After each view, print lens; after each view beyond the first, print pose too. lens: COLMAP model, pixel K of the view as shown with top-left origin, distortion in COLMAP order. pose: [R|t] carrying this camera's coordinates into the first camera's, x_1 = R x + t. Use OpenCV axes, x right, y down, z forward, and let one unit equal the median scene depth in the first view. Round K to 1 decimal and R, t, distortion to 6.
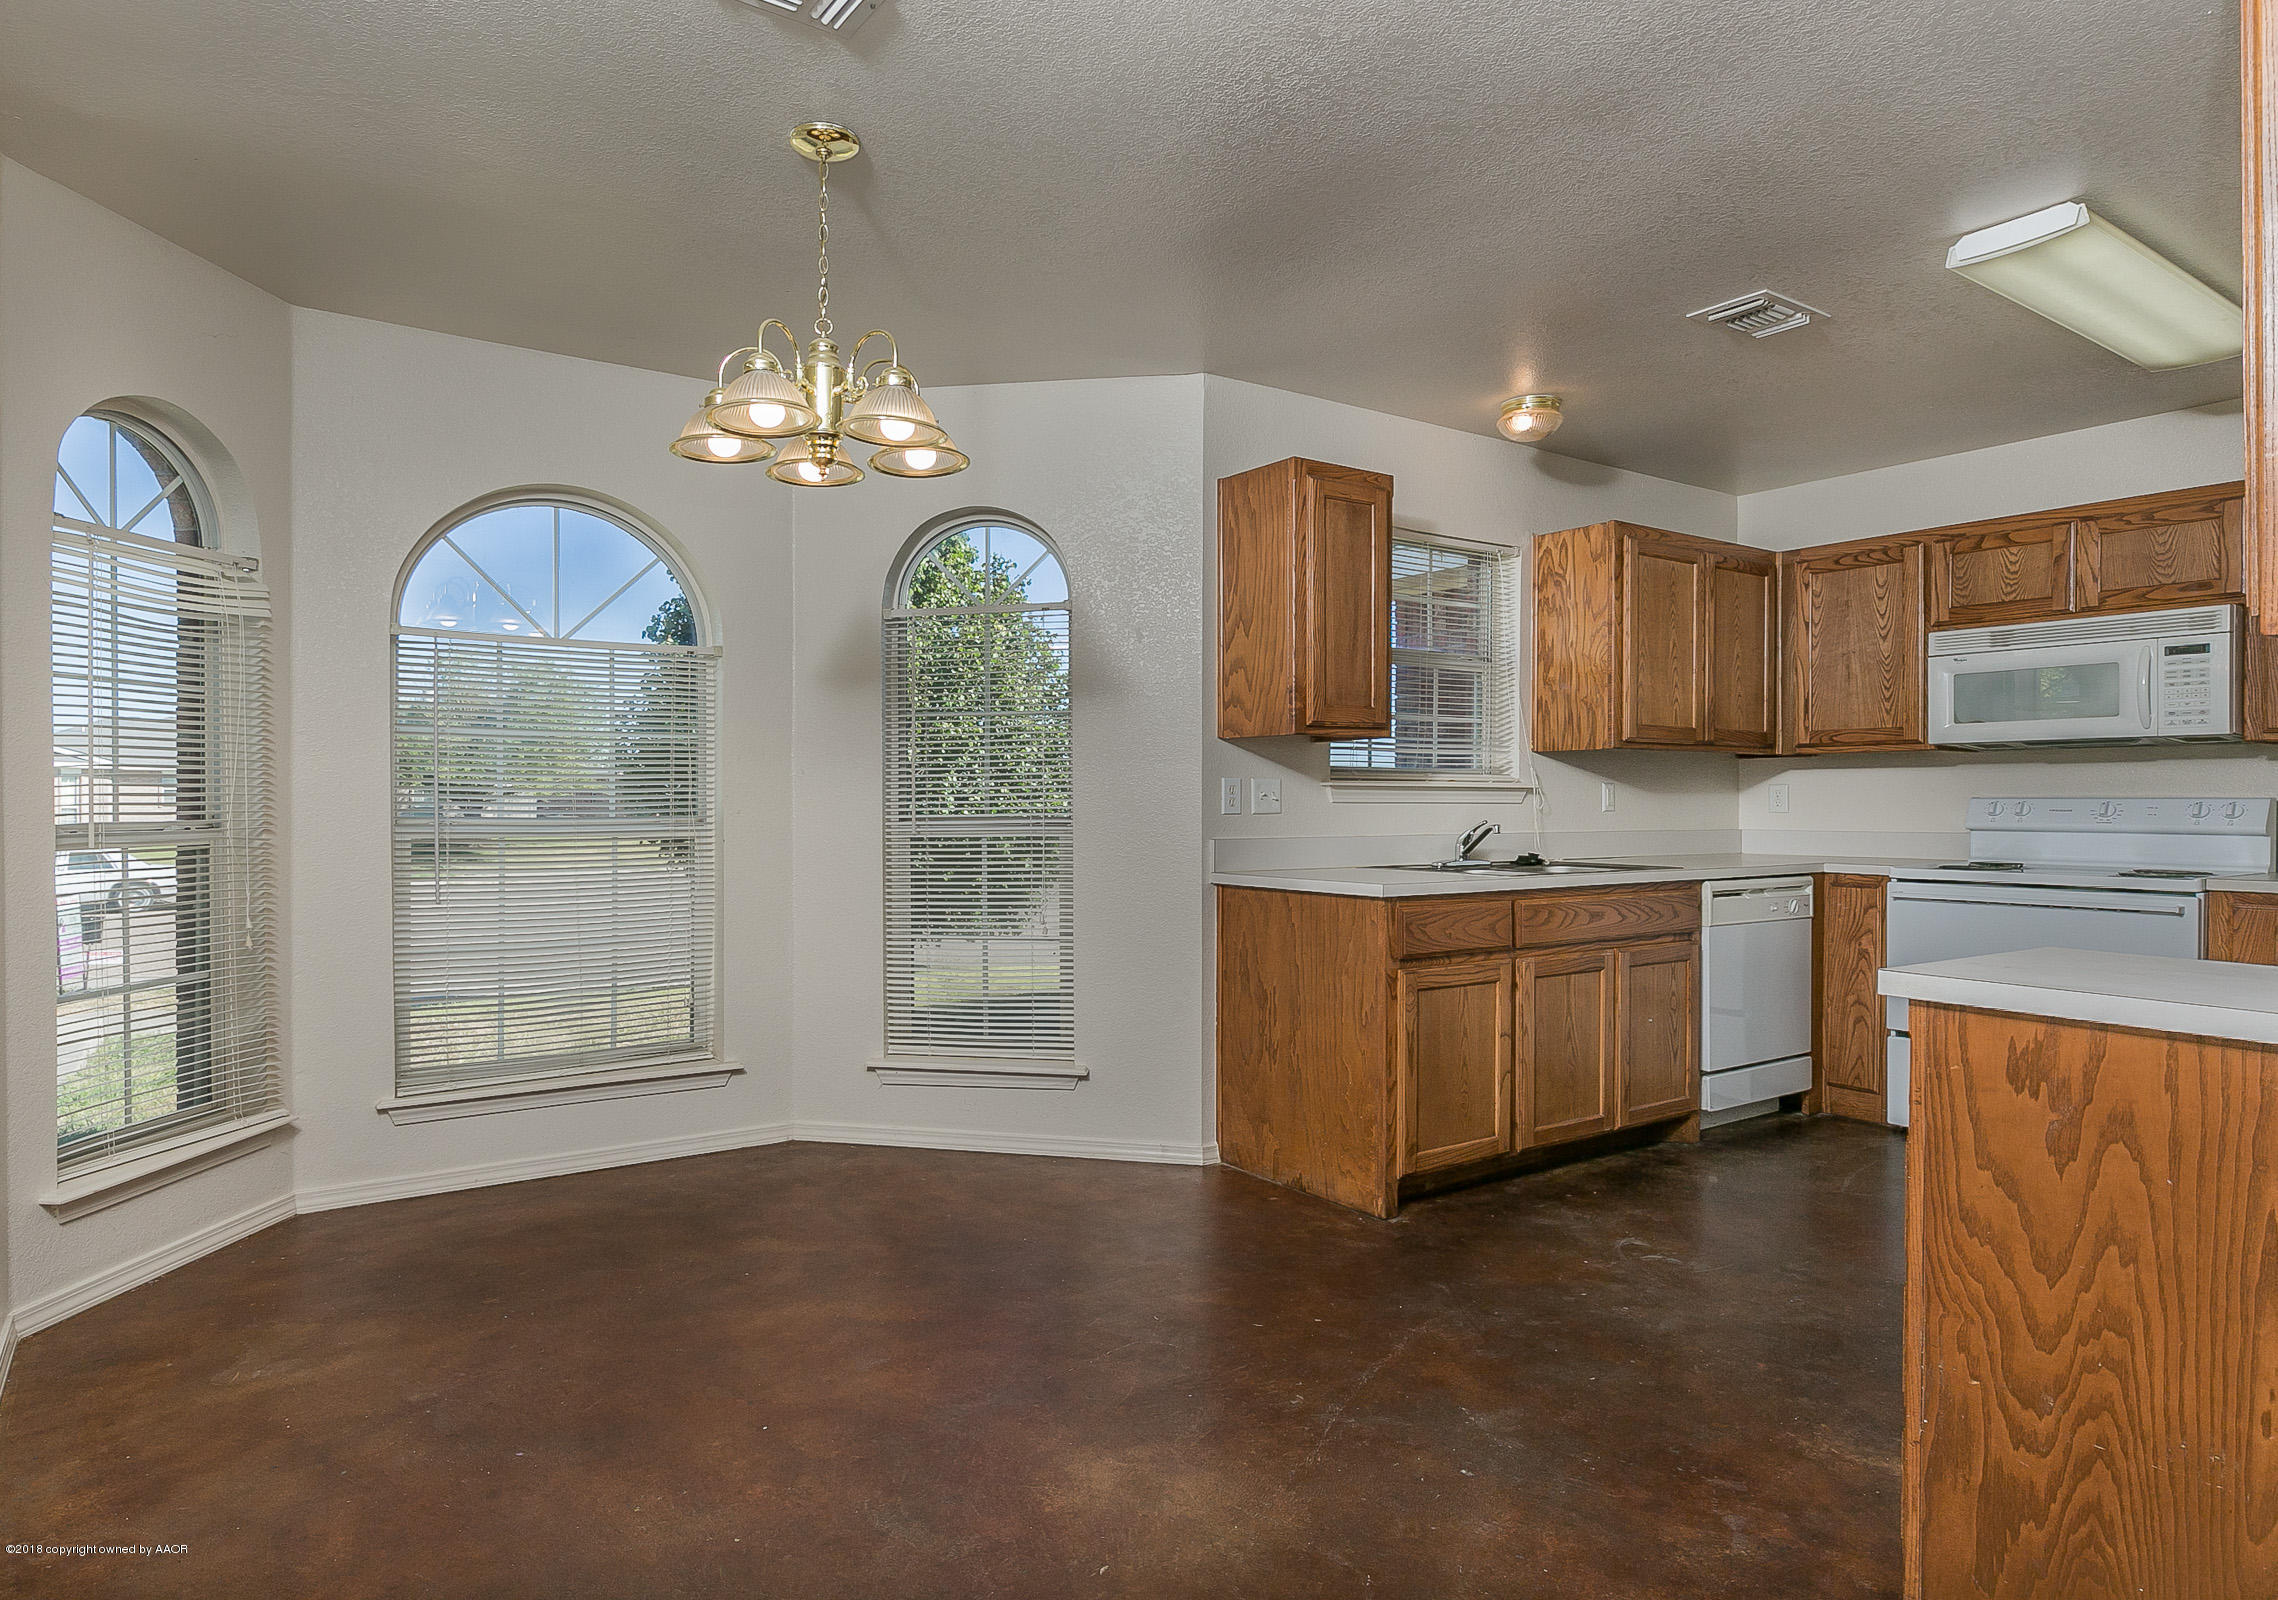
lens RADIAL K [[1150.5, 0, 870.1], [0, 1150.5, 787.9], [0, 0, 1]] dist [-0.003151, 0.000130]
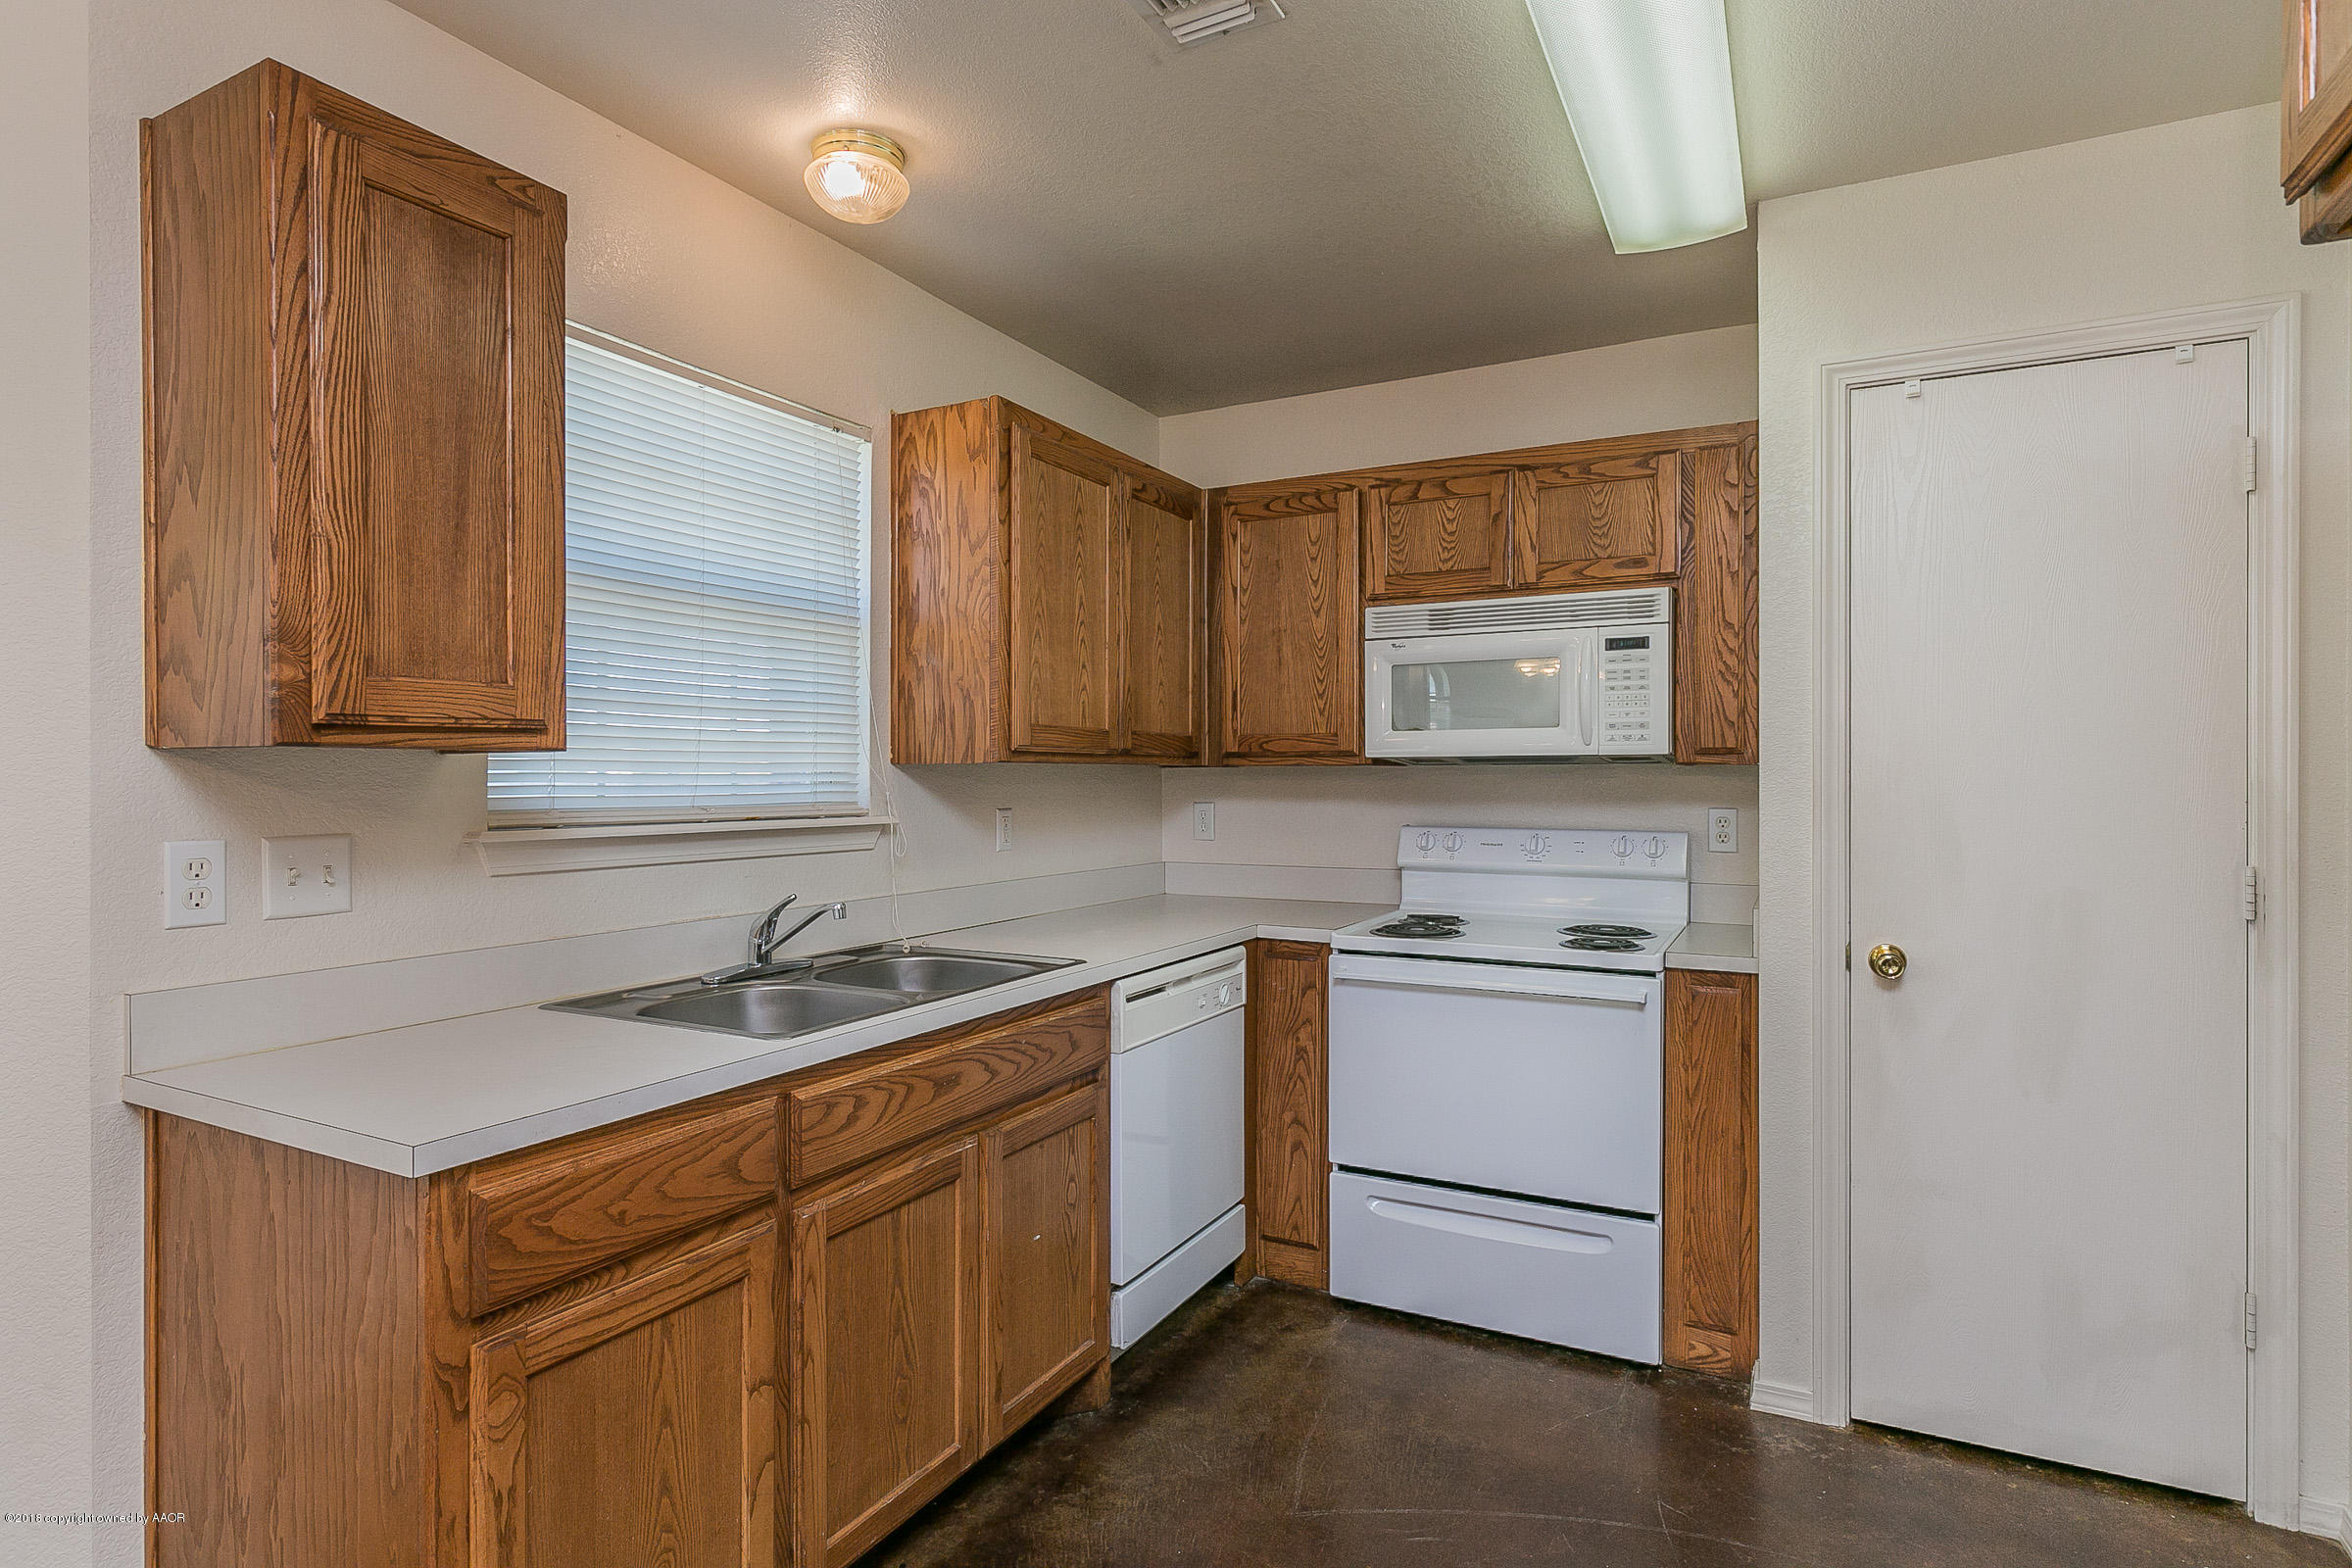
lens RADIAL K [[1242.0, 0, 1095.6], [0, 1242.0, 772.0], [0, 0, 1]] dist [0.001178, 0.000342]
pose [[0.831521, -0.007441, 0.555444, 0.341240], [0.003424, 0.999960, 0.008270, -0.037334], [-0.555483, -0.004974, 0.831513, 0.442272]]
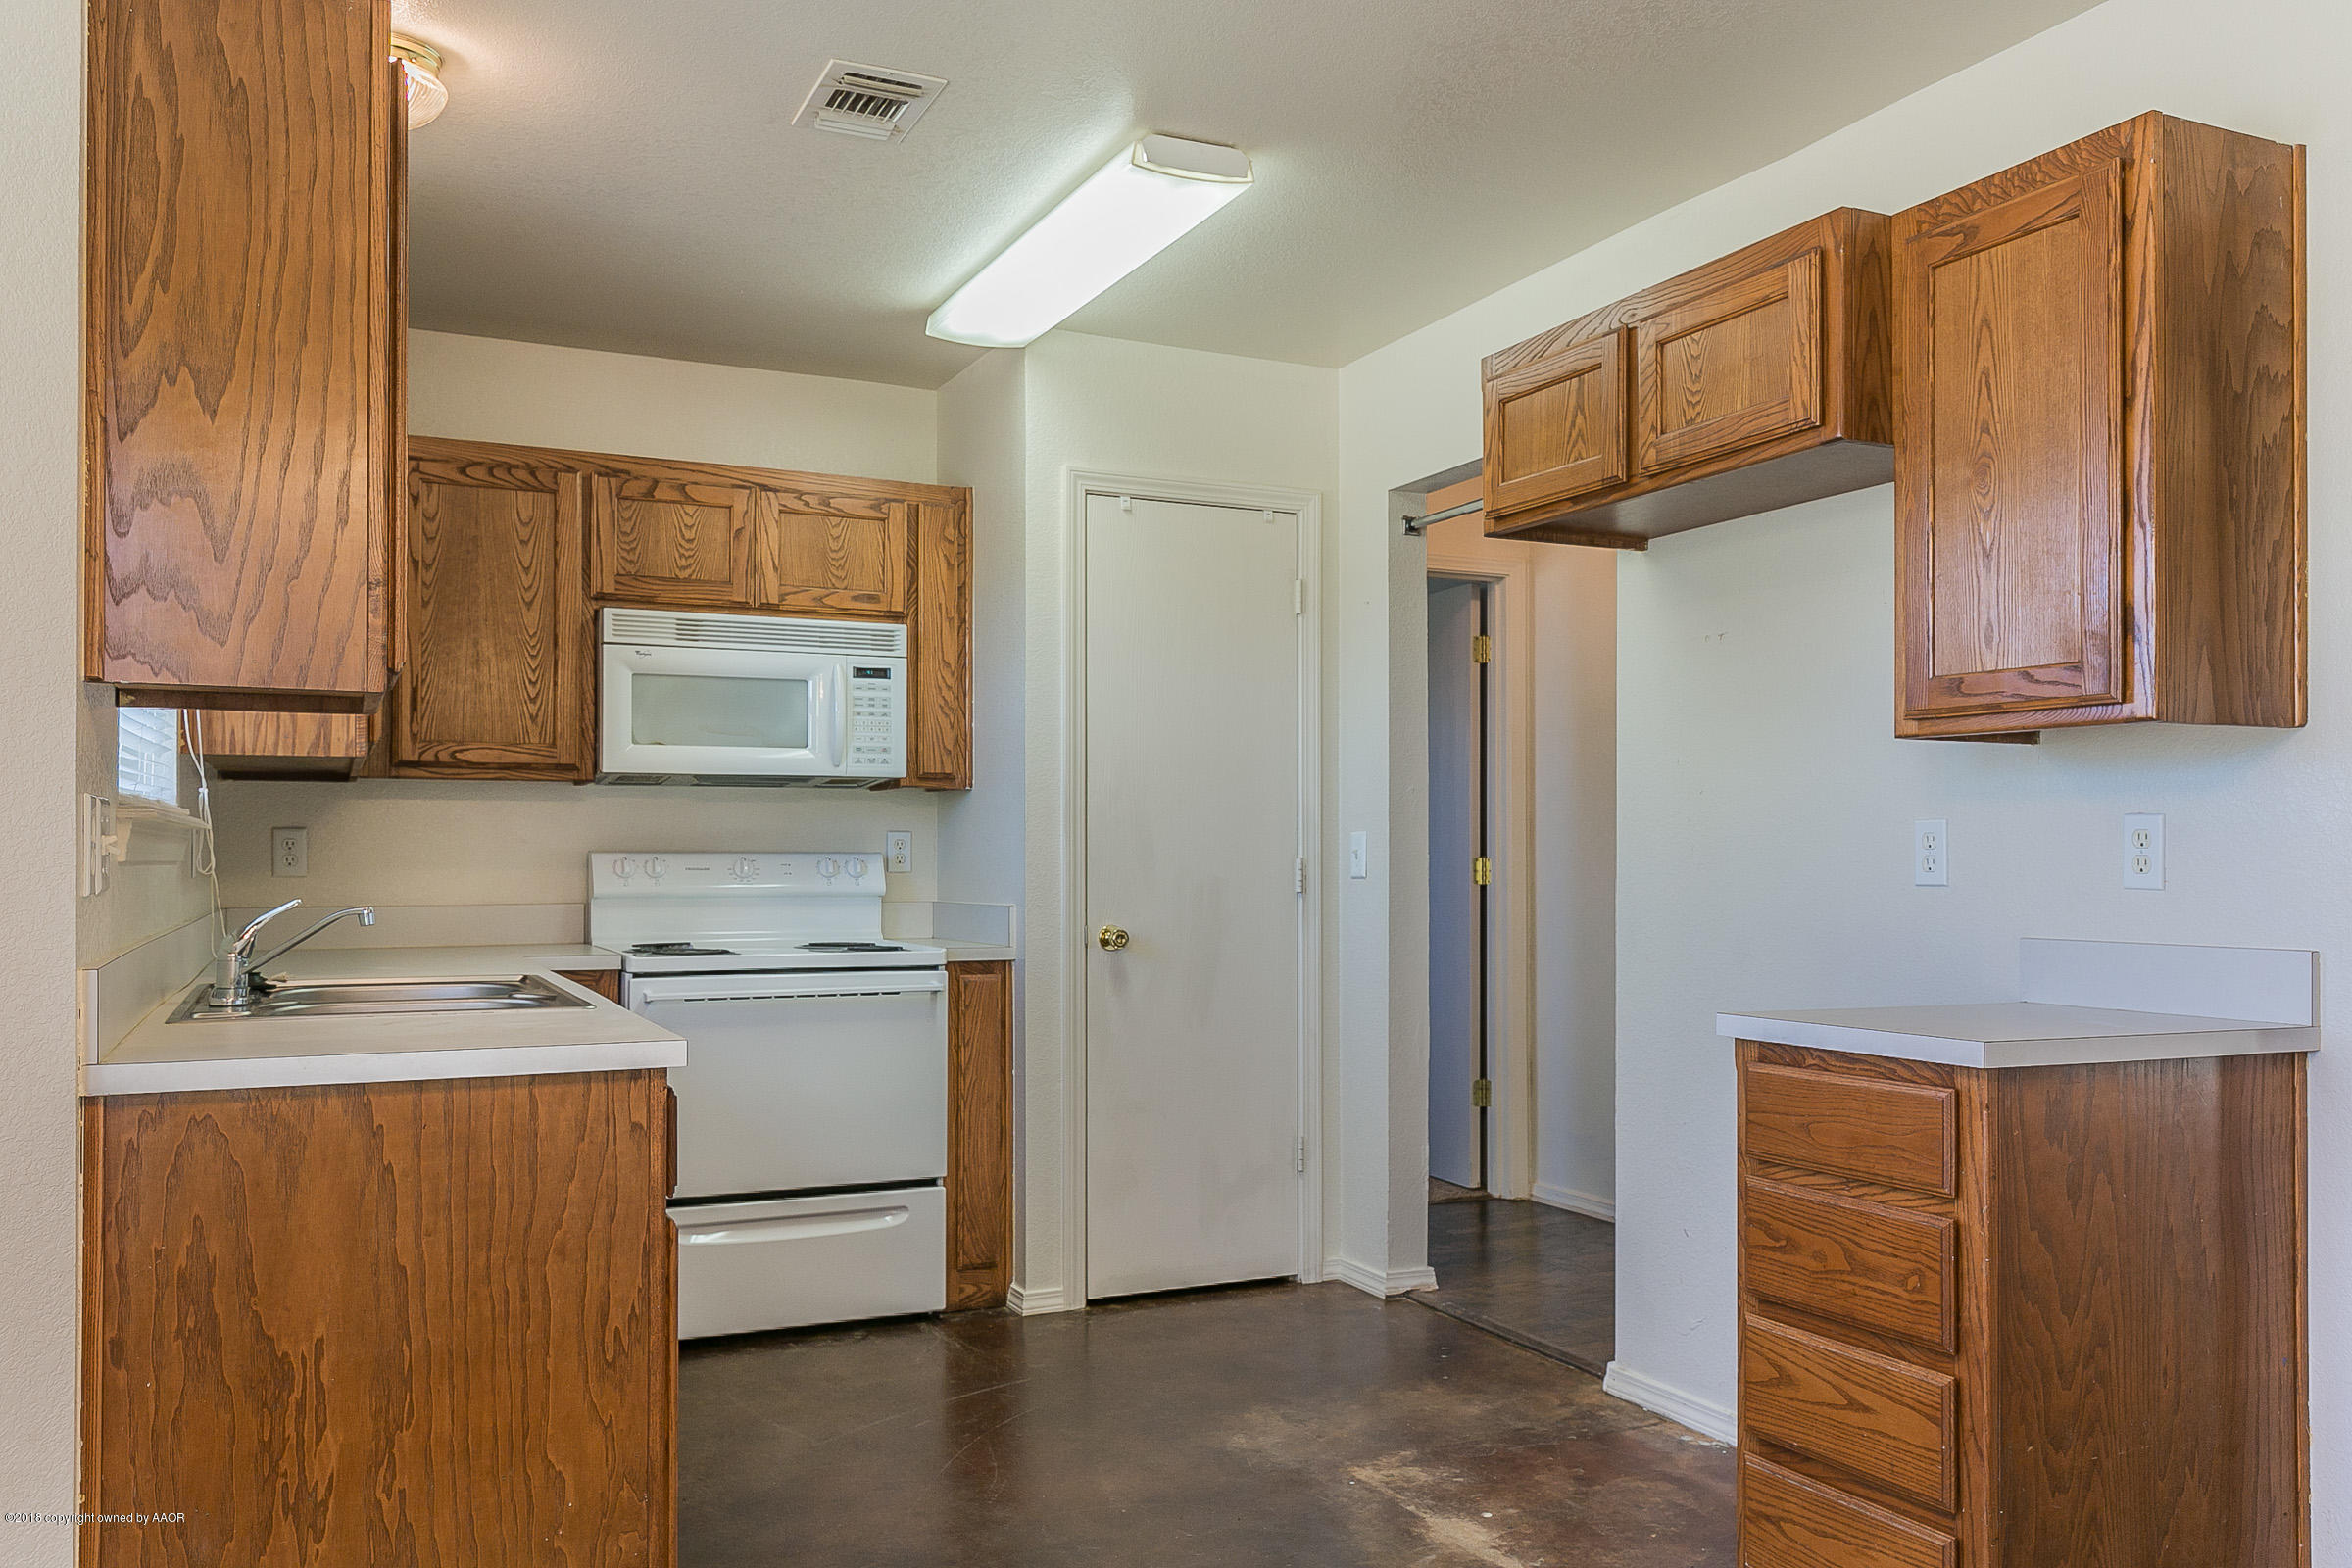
lens RADIAL K [[2180.7, 0, 1176.0], [0, 2180.7, 784.0], [0, 0, 1]] dist [-0.000652, 0.001418]
pose [[0.009833, 0.032709, 0.999417, -0.362922], [-0.011167, 0.999406, -0.032599, 0.006836], [-0.999889, -0.010840, 0.010193, 0.669588]]
